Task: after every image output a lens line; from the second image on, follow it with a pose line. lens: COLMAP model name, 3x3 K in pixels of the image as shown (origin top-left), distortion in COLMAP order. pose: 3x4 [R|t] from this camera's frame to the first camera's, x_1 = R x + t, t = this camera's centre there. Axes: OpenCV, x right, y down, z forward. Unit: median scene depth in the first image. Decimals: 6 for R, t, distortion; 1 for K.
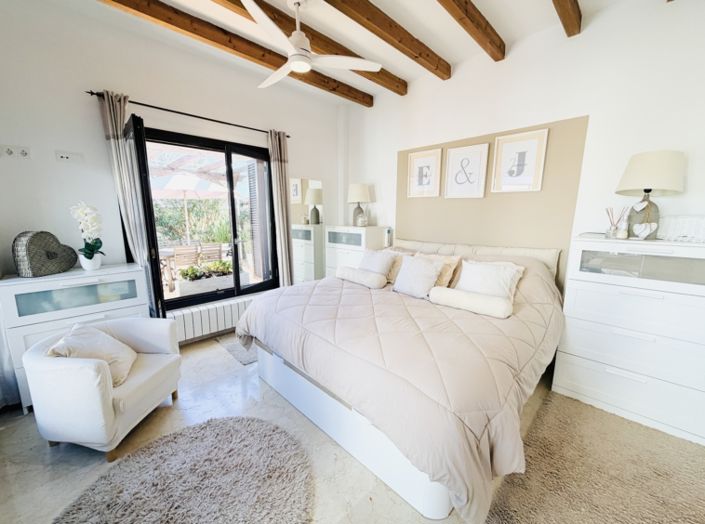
lens RADIAL K [[284.3, 0, 352.5], [0, 284.3, 262.0], [0, 0, 1]] dist [-0.001134, -0.000155]
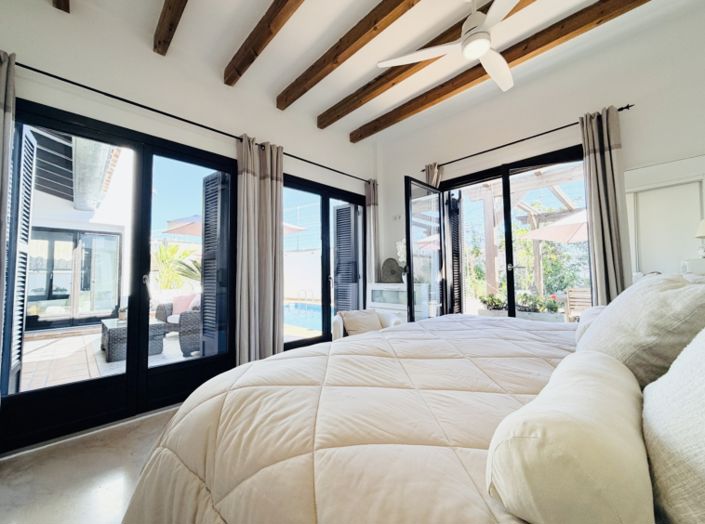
lens RADIAL K [[280.7, 0, 350.6], [0, 280.7, 262.0], [0, 0, 1]] dist [-0.000344, -0.000087]
pose [[-0.007929, -0.057338, -0.998323, 0.396323], [-0.159540, 0.985639, -0.055342, 0.032417], [0.987160, 0.158833, -0.016963, 0.472519]]
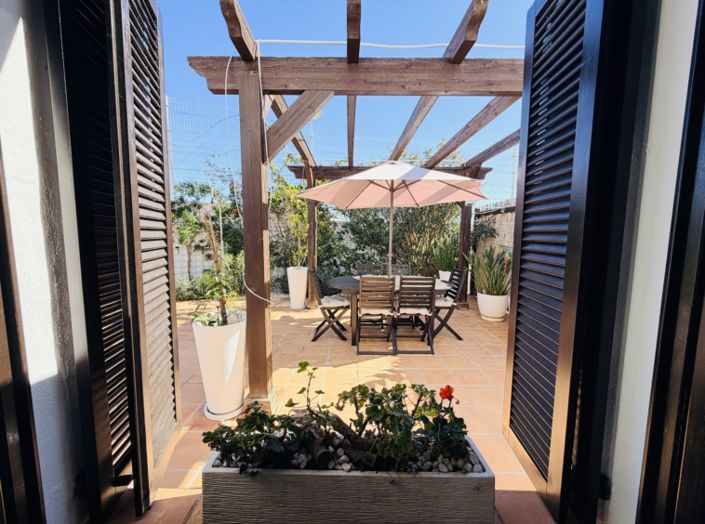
lens RADIAL K [[280.7, 0, 350.6], [0, 280.7, 262.0], [0, 0, 1]] dist [-0.000344, -0.000087]
pose [[0.704924, 0.074277, -0.705383, -0.312138], [-0.125038, 0.991940, -0.020505, -0.105940], [0.698174, 0.102654, 0.708530, 0.802390]]
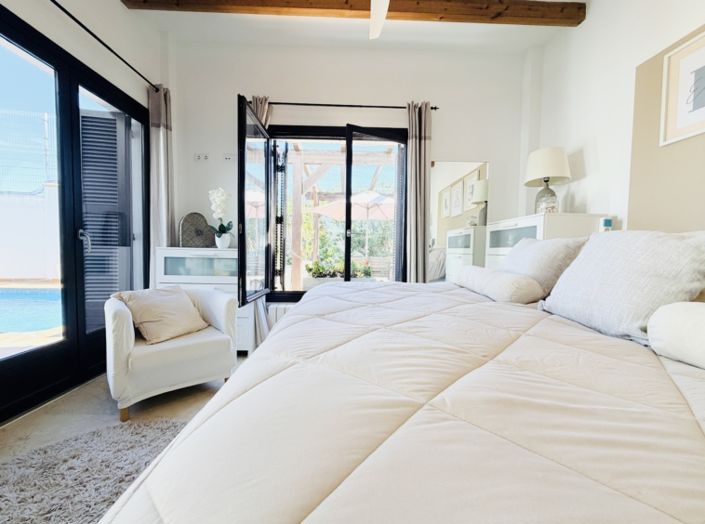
lens RADIAL K [[280.7, 0, 350.6], [0, 280.7, 262.0], [0, 0, 1]] dist [-0.000344, -0.000087]
pose [[0.724445, 0.035958, -0.688394, 0.157590], [-0.130879, 0.987649, -0.086143, 0.075338], [0.676794, 0.152502, 0.720203, 0.362947]]
